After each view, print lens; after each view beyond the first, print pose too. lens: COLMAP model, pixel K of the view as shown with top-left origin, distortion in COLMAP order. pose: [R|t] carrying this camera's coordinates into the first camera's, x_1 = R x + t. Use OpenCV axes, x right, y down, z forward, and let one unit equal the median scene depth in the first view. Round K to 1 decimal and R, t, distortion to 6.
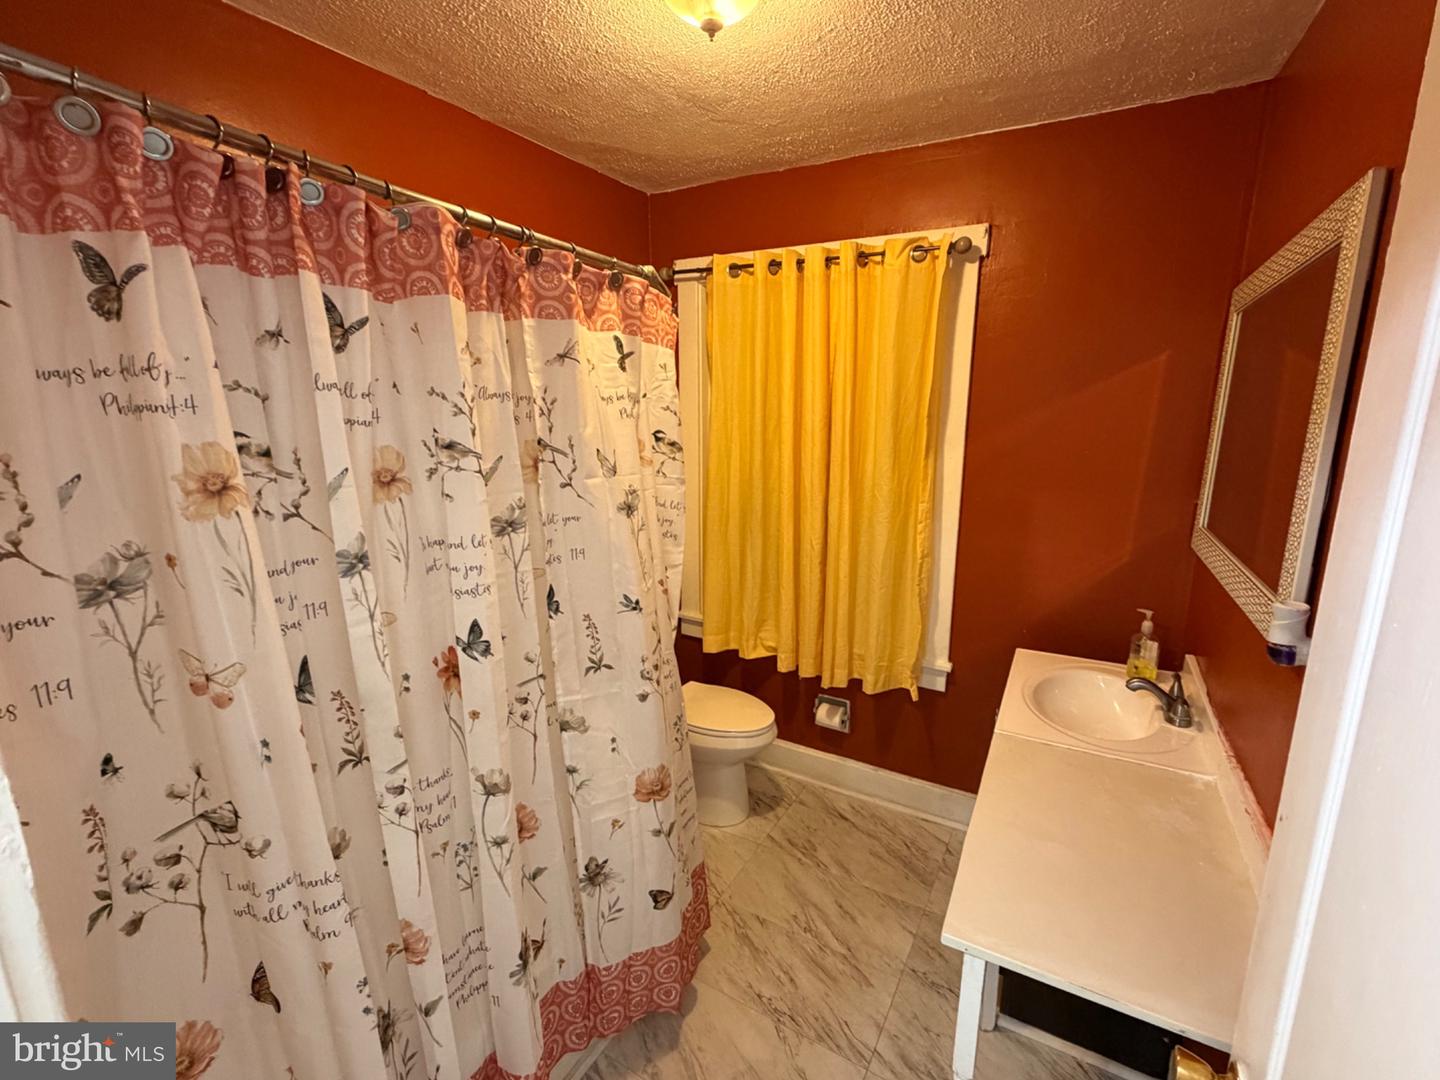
lens RADIAL K [[647.2, 0, 720.0], [0, 647.2, 540.0], [0, 0, 1]] dist [-0.000774, -0.000134]
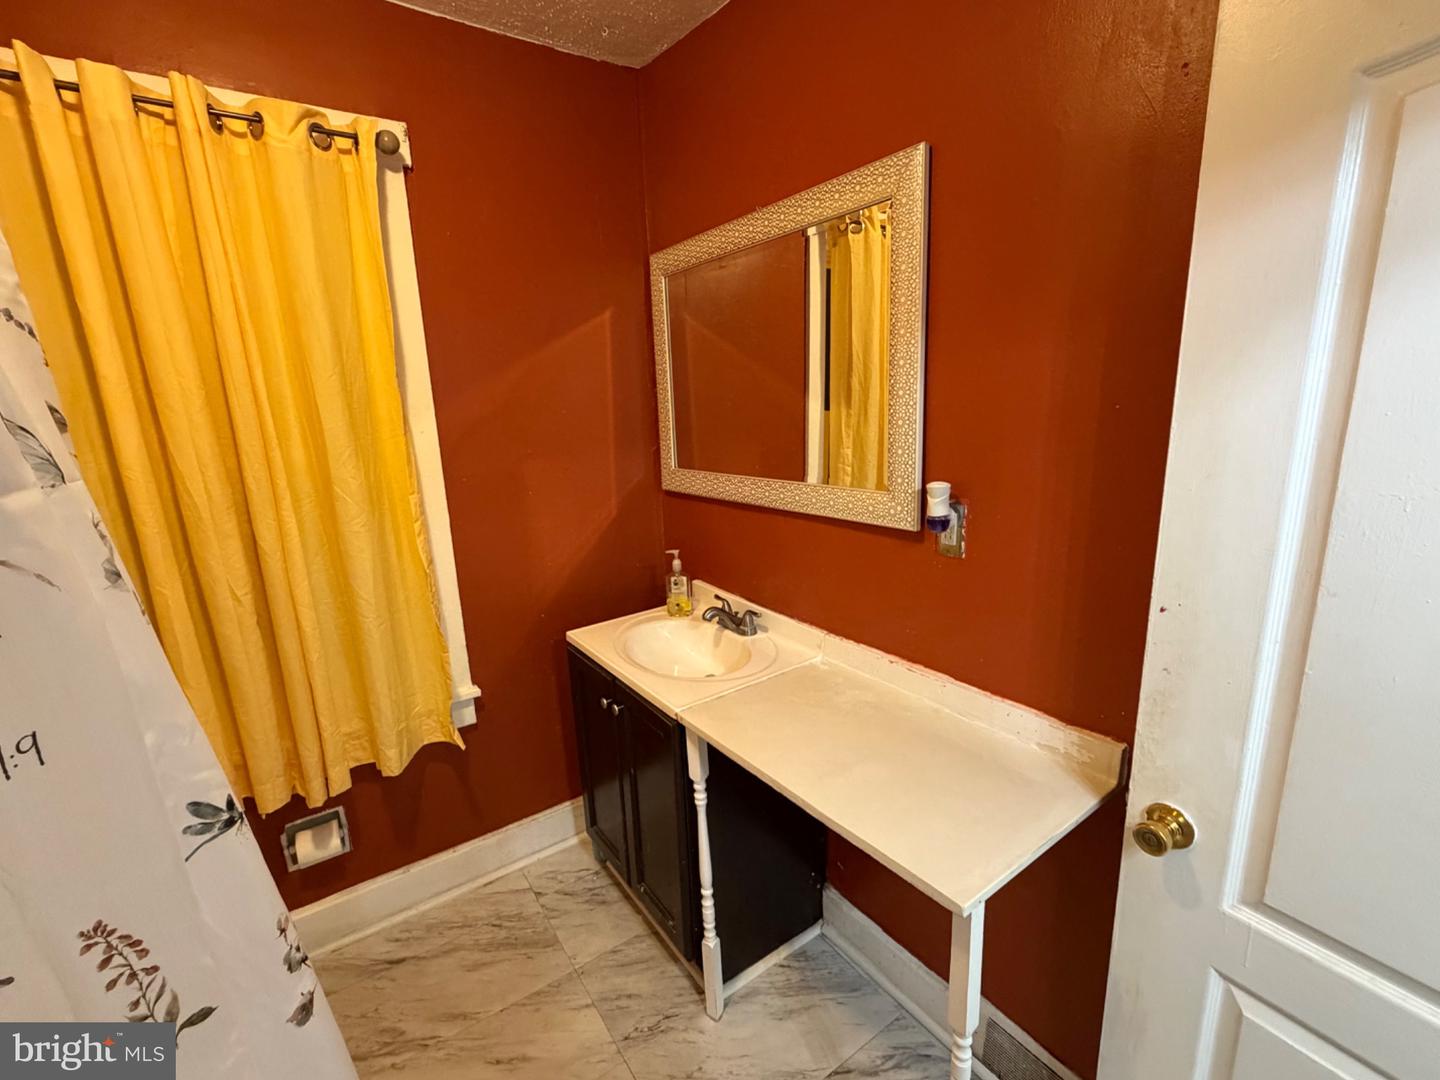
lens RADIAL K [[647.2, 0, 720.0], [0, 647.2, 540.0], [0, 0, 1]] dist [-0.000774, -0.000134]
pose [[0.423502, -0.217091, 0.879498, -0.211370], [0.222404, 0.966064, 0.131366, -0.026799], [-0.878170, 0.139970, 0.457412, 0.381615]]
